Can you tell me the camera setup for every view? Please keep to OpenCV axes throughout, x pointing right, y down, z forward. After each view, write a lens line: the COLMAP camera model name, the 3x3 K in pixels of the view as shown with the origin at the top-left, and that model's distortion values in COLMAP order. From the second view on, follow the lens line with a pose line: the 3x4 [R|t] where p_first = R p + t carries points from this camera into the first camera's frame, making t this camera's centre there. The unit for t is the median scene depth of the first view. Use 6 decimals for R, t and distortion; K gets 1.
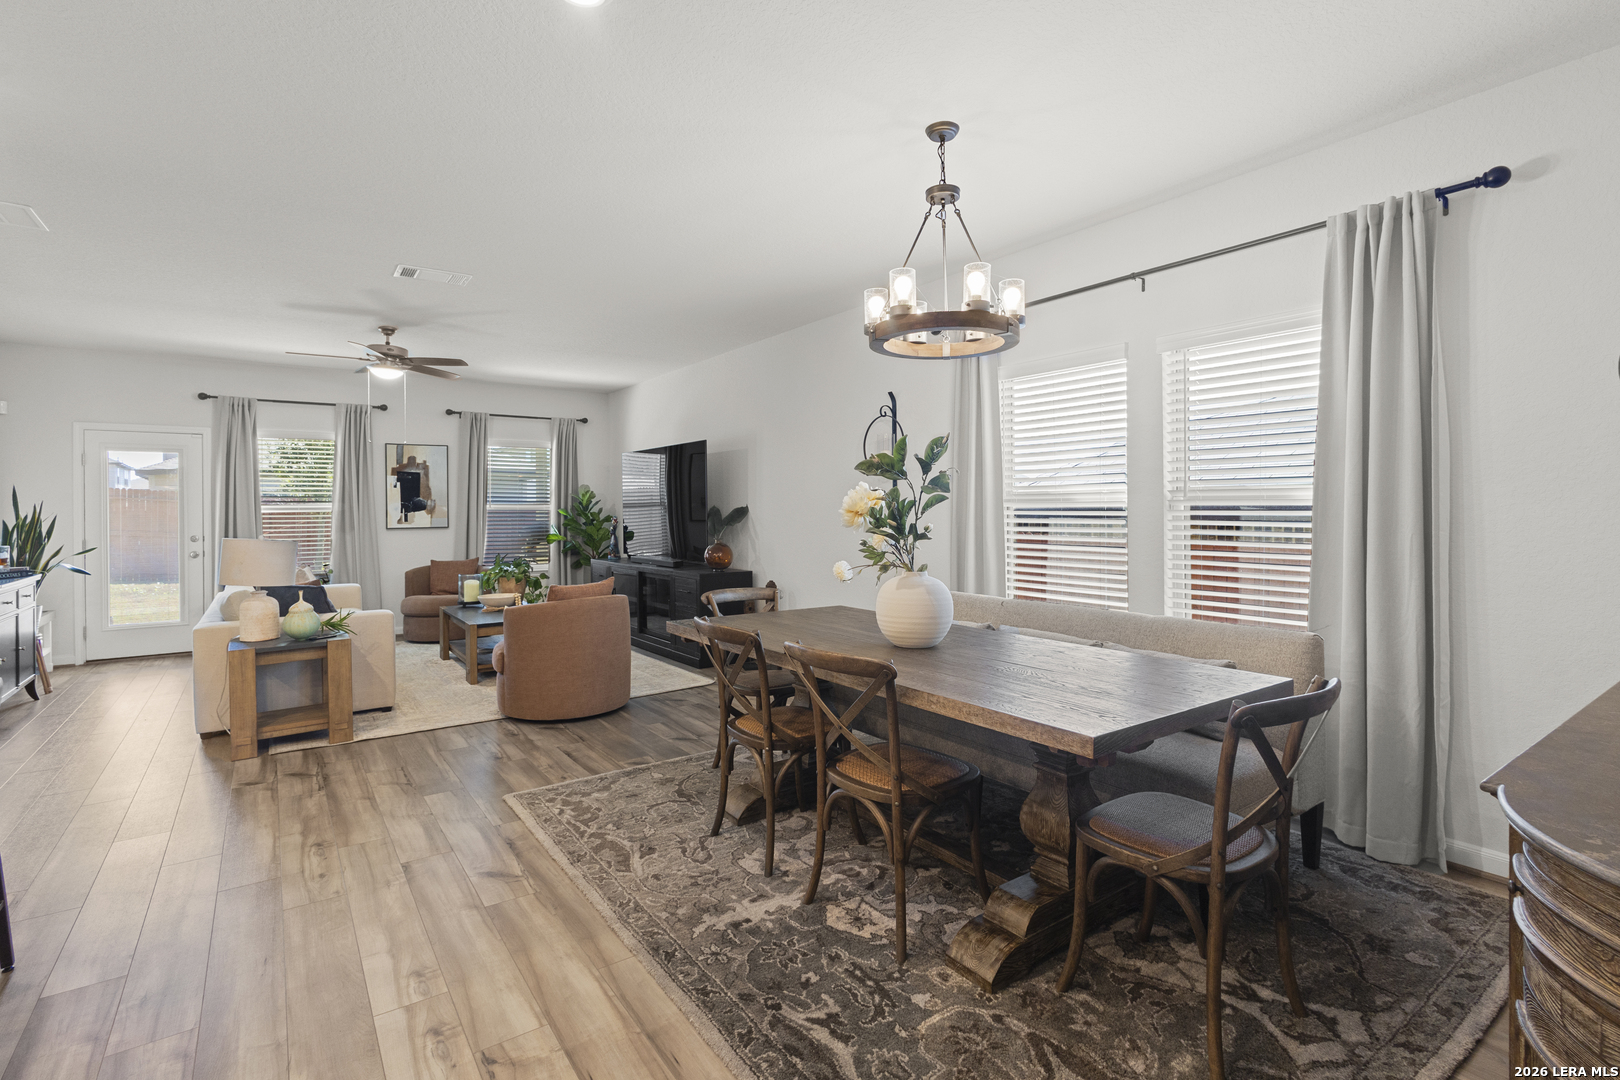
lens RADIAL K [[759.0, 0, 800.4], [0, 759.0, 509.1], [0, 0, 1]] dist [-0.005424, 0.006558]
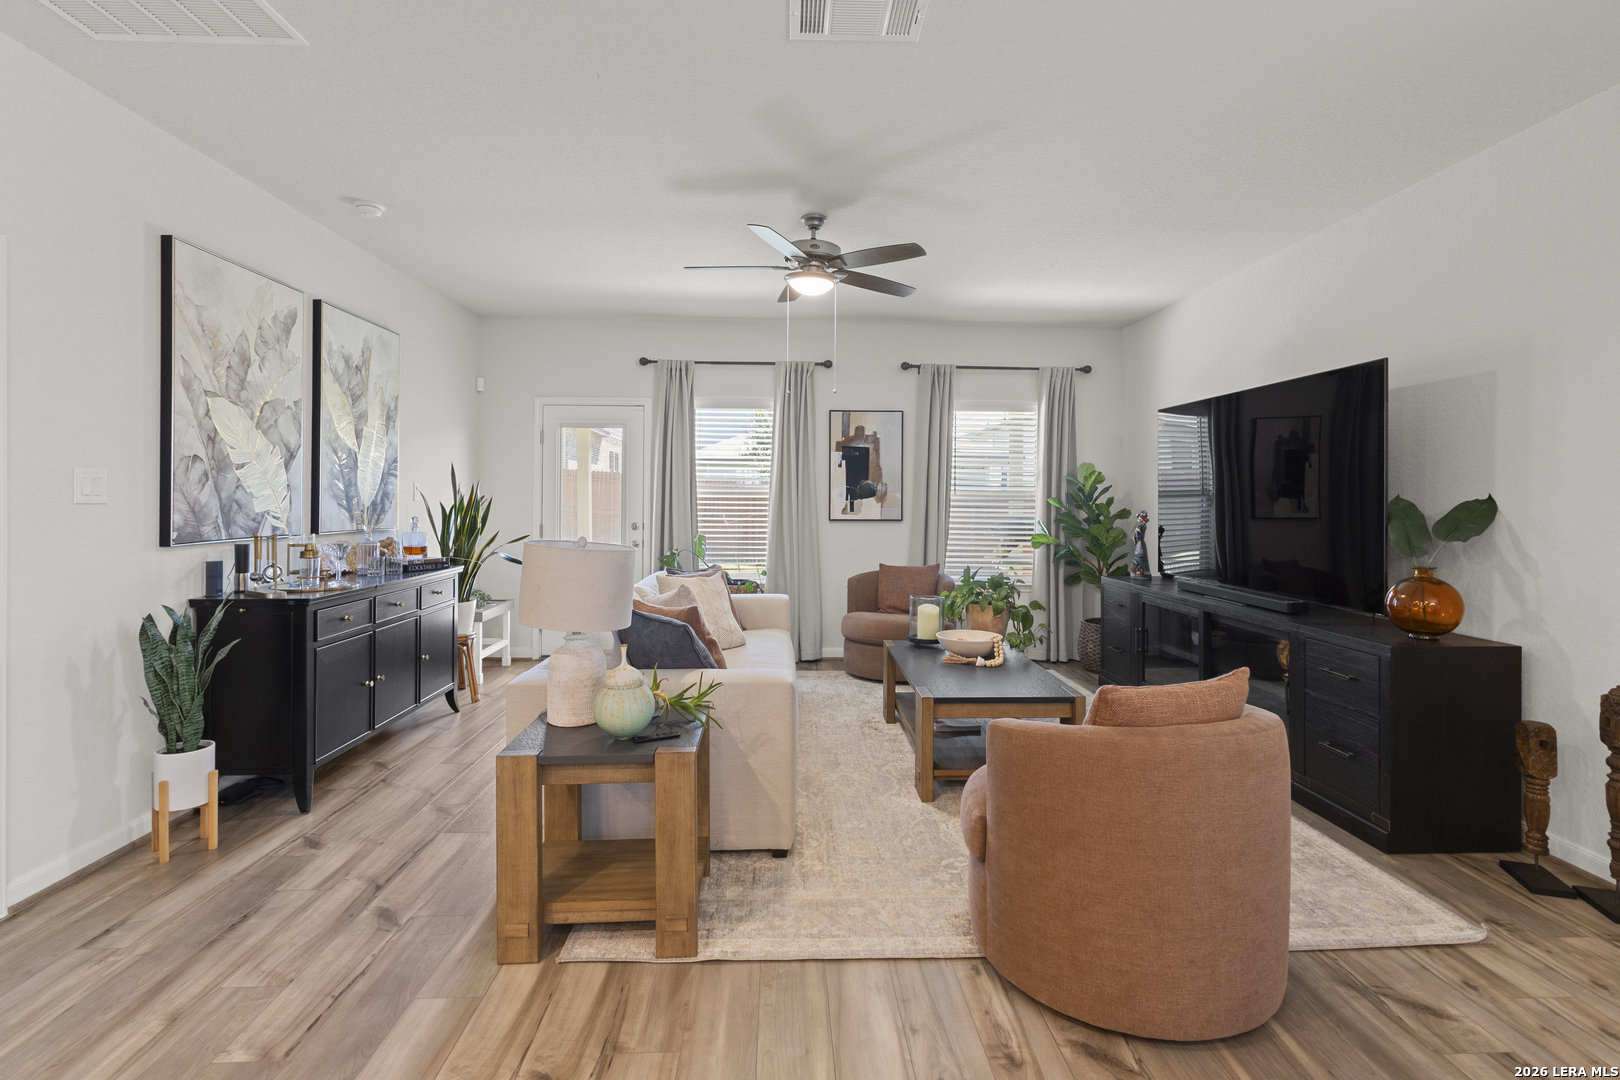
lens RADIAL K [[759.0, 0, 808.0], [0, 759.0, 500.8], [0, 0, 1]] dist [-0.005424, 0.006558]
pose [[0.839235, 0.016225, -0.543527, -0.155265], [-0.014095, 0.999868, 0.008084, -0.000035], [0.543587, 0.000877, 0.839353, 0.367813]]
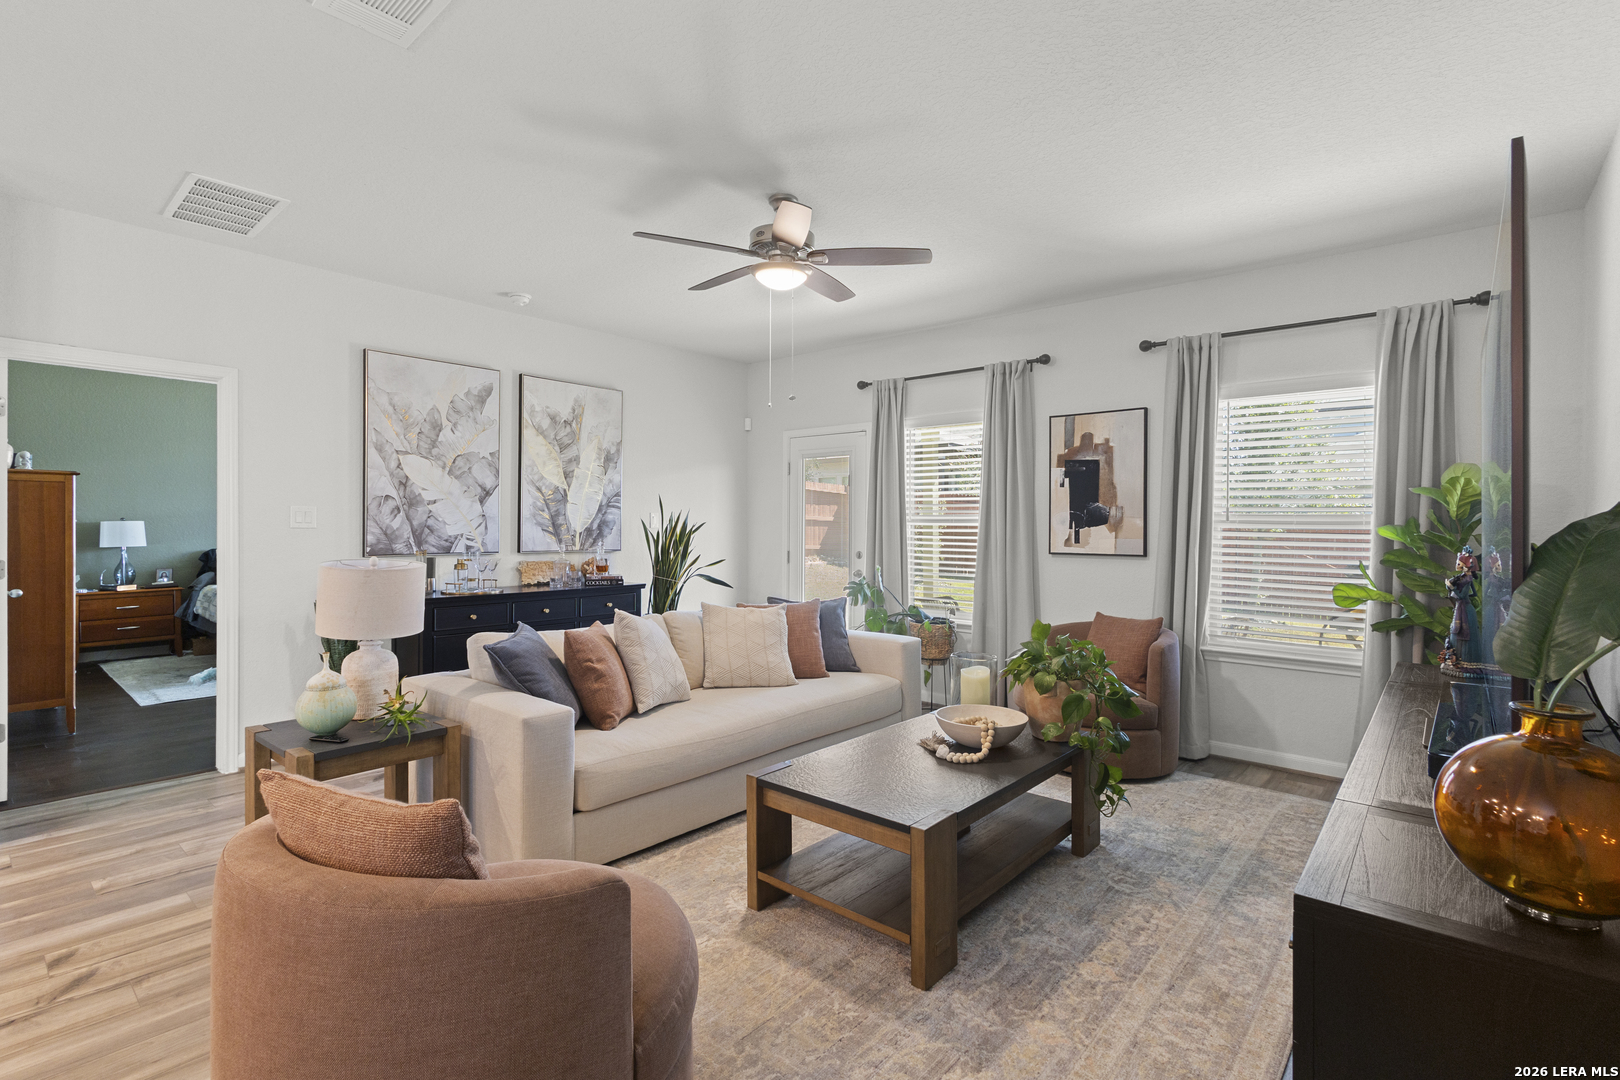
lens RADIAL K [[759.0, 0, 810.9], [0, 759.0, 525.8], [0, 0, 1]] dist [-0.005424, 0.006558]
pose [[0.244287, 0.014227, -0.969599, 0.012775], [-0.008922, 0.999883, 0.012423, -0.003244], [0.969662, 0.005616, 0.244386, 0.725317]]
